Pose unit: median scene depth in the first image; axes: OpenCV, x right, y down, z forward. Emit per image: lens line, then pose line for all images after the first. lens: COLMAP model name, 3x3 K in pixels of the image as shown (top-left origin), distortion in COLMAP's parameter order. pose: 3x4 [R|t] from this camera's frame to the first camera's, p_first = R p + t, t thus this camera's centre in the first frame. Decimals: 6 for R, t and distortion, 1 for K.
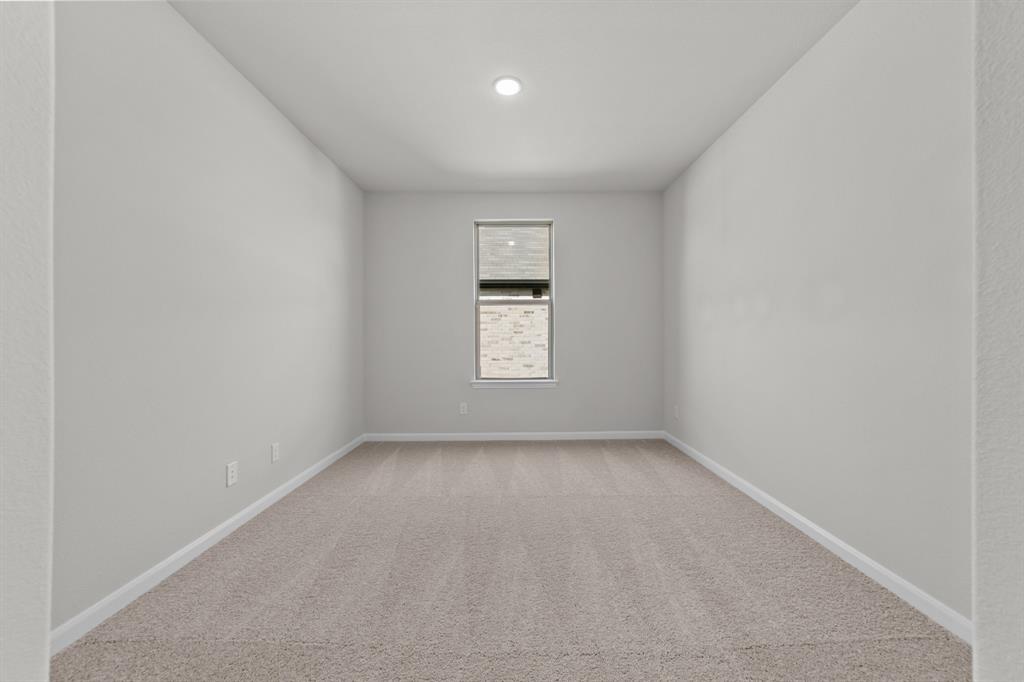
lens RADIAL K [[397.7, 0, 519.0], [0, 397.7, 337.9], [0, 0, 1]] dist [-0.009541, 0.006087]
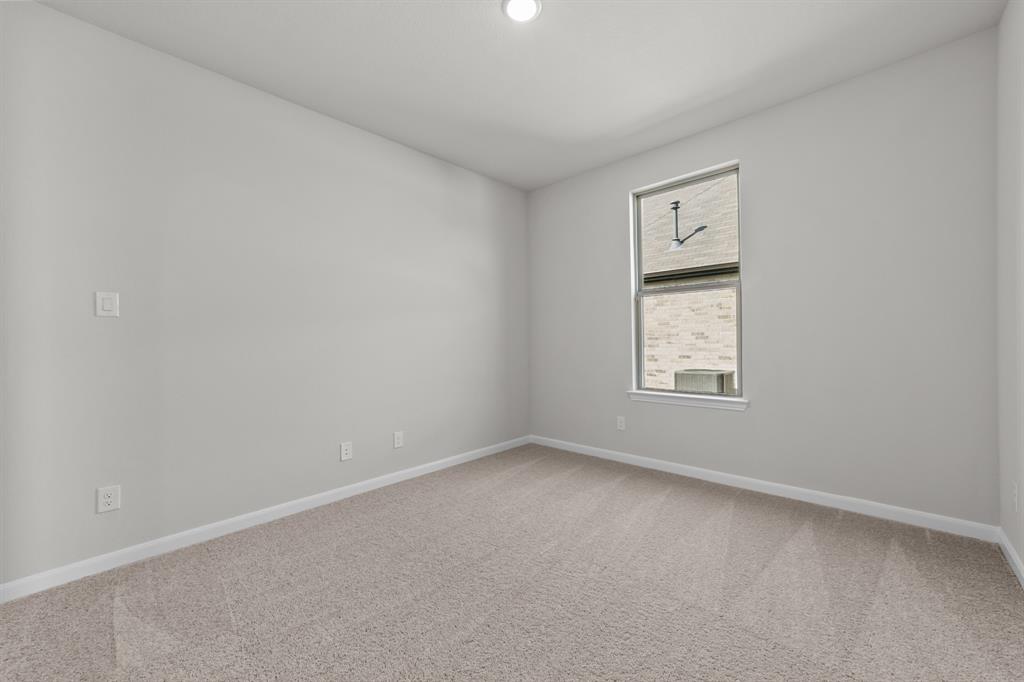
lens RADIAL K [[397.7, 0, 517.2], [0, 397.7, 339.0], [0, 0, 1]] dist [-0.009541, 0.006087]
pose [[0.716883, -0.011875, -0.697093, 0.285616], [0.016021, 0.999871, -0.000556, -0.000691], [0.697010, -0.010770, 0.716981, 0.258164]]
